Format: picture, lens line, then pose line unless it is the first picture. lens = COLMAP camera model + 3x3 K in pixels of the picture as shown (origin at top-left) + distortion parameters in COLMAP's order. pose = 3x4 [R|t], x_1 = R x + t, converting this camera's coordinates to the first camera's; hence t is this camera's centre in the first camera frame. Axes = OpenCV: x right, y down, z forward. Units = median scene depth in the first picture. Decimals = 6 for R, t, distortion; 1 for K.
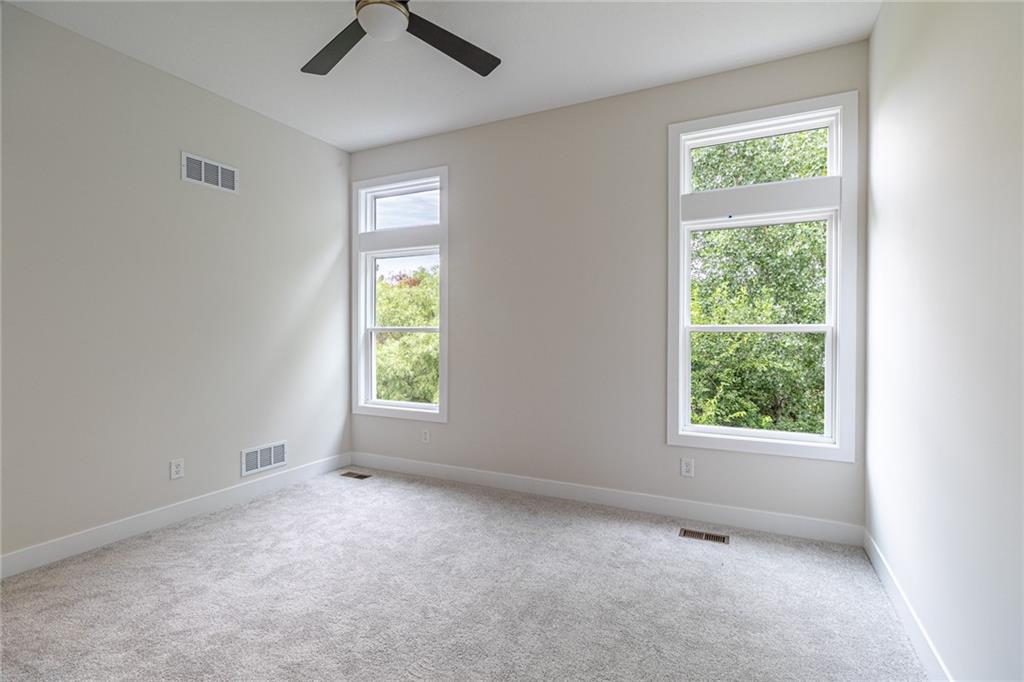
lens RADIAL K [[479.5, 0, 520.5], [0, 479.5, 328.3], [0, 0, 1]] dist [0.009489, -0.000872]
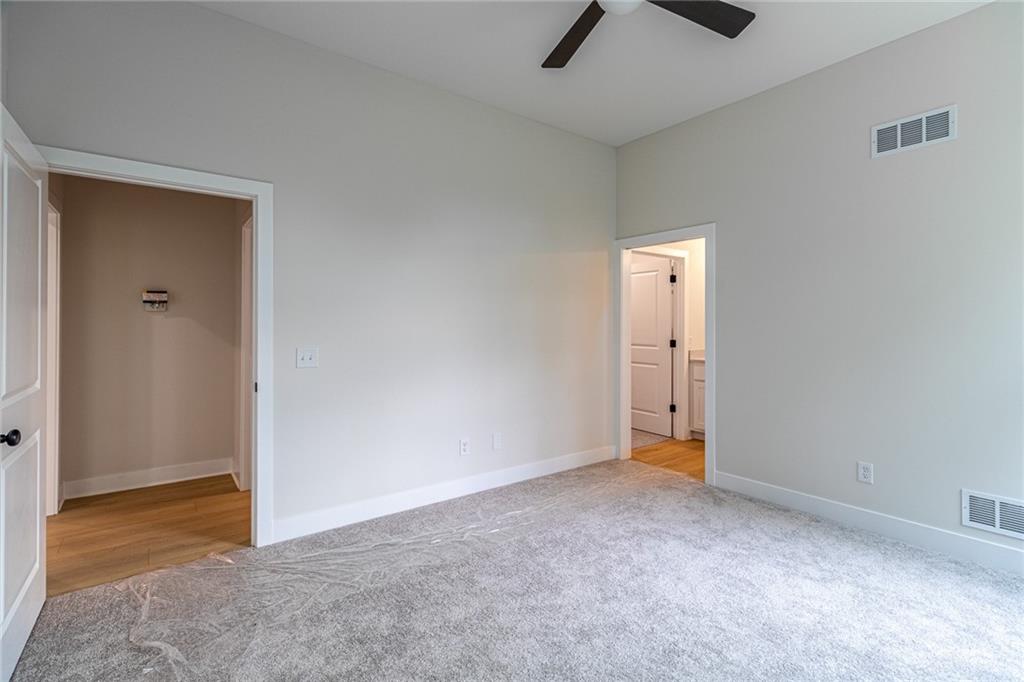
lens RADIAL K [[479.5, 0, 520.5], [0, 479.5, 328.3], [0, 0, 1]] dist [0.009489, -0.000872]
pose [[-0.433200, 0.008606, -0.901257, 0.426484], [0.006288, 0.999959, 0.006526, 0.002638], [0.901276, -0.002840, -0.433236, 0.832700]]
